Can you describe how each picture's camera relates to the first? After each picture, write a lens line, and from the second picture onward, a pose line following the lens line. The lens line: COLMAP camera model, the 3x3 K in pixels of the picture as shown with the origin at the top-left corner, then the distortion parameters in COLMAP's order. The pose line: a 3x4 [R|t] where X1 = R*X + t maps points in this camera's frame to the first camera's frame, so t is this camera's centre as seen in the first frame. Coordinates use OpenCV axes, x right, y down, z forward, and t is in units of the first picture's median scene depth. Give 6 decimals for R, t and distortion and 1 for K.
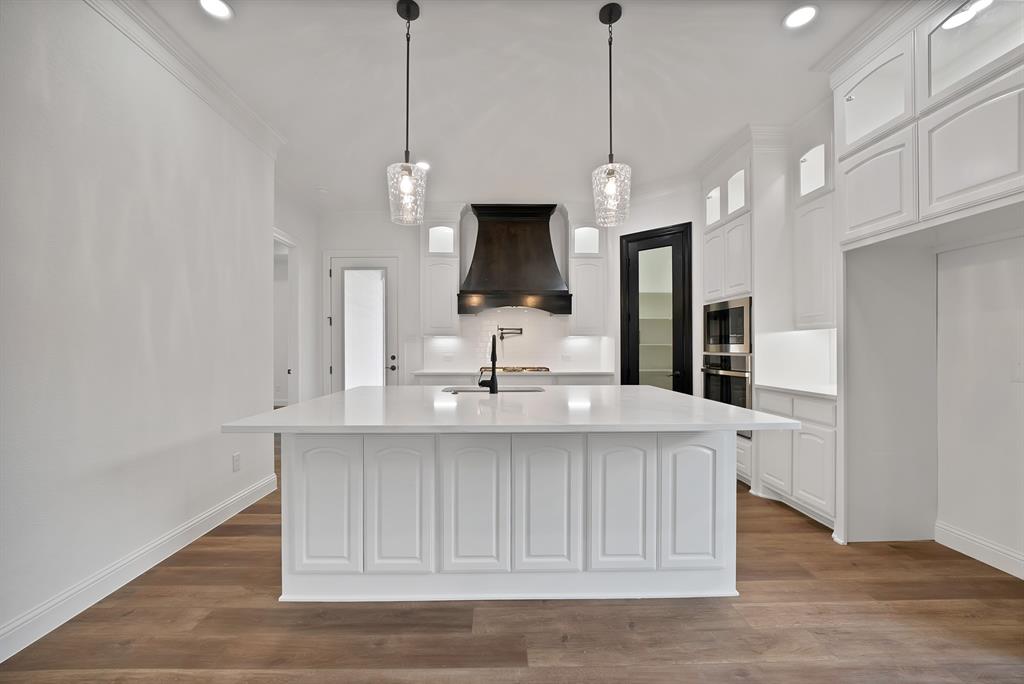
lens RADIAL K [[398.2, 0, 515.9], [0, 398.2, 347.1], [0, 0, 1]] dist [-0.014012, 0.000435]
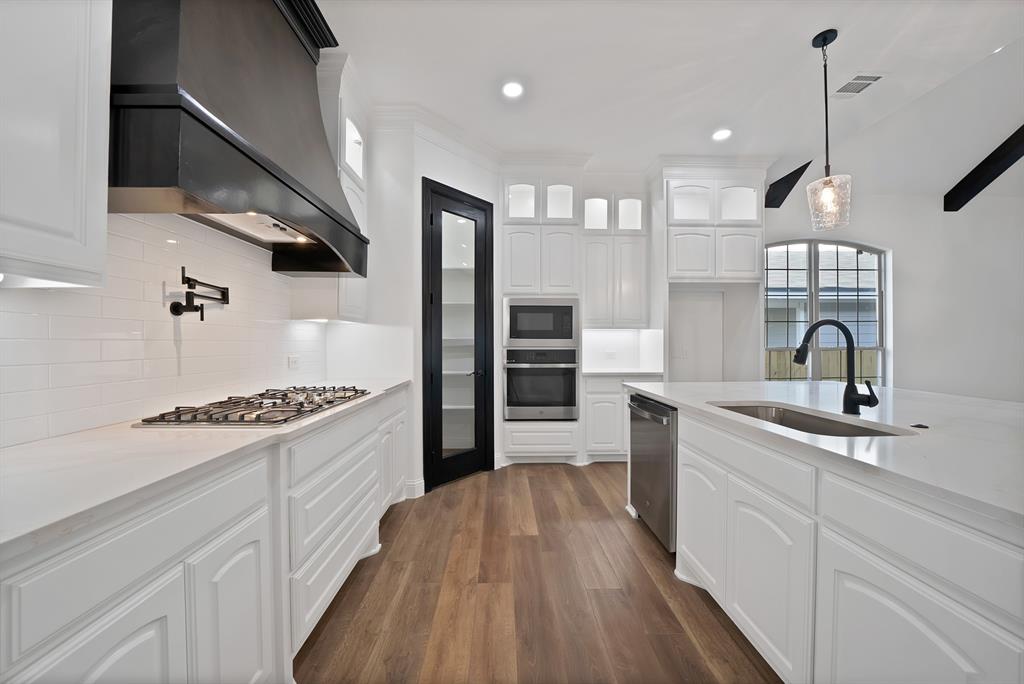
lens RADIAL K [[369.8, 0, 488.6], [0, 369.8, 344.3], [0, 0, 1]] dist [-0.022375, 0.003174]
pose [[0.033177, -0.003898, 0.999442, -0.467224], [-0.001501, 0.999991, 0.003950, 0.003619], [-0.999448, -0.001631, 0.033171, 1.131711]]
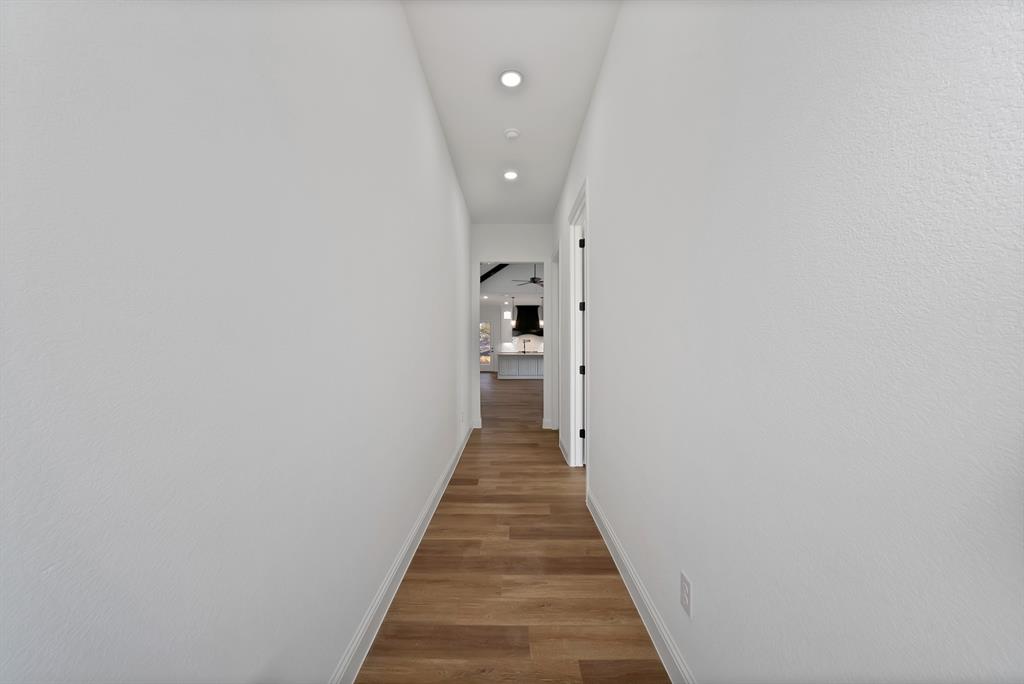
lens RADIAL K [[369.8, 0, 511.9], [0, 369.8, 345.3], [0, 0, 1]] dist [-0.022375, 0.003174]
pose [[0.999786, 0.002521, -0.020532, -0.112638], [-0.002552, 0.999996, -0.001488, 0.010891], [0.020528, 0.001540, 0.999788, -3.370881]]
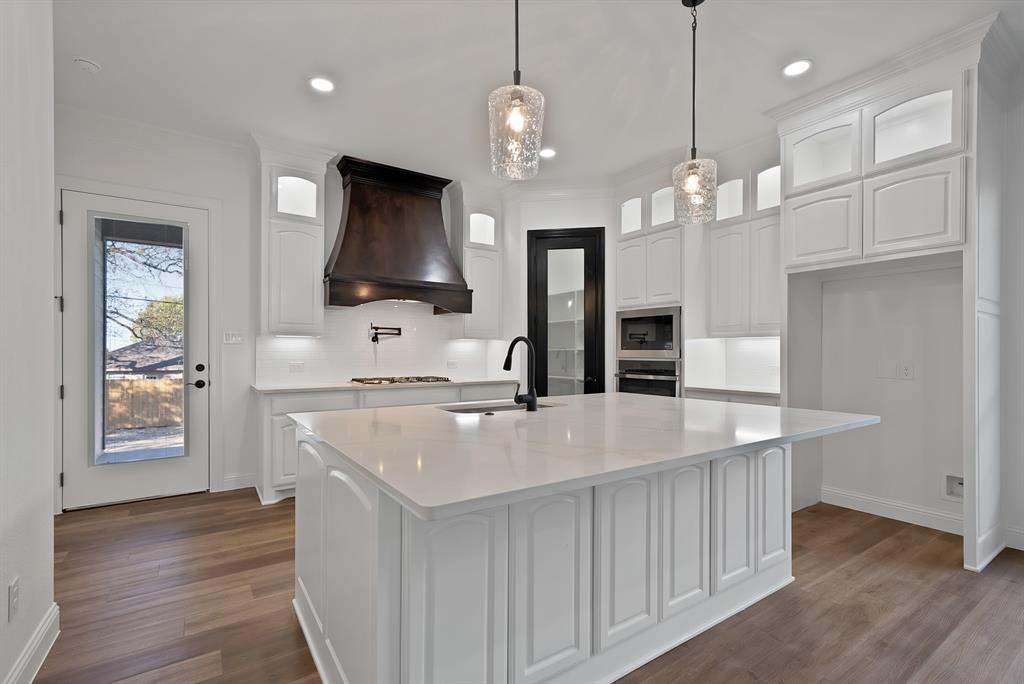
lens RADIAL K [[448.0, 0, 512.7], [0, 448.0, 351.2], [0, 0, 1]] dist [0.003390, 0.000924]
pose [[0.843329, 0.003762, 0.537385, -0.413715], [-0.003266, 0.999993, -0.001876, -0.000290], [-0.537388, -0.000173, 0.843335, 0.197621]]
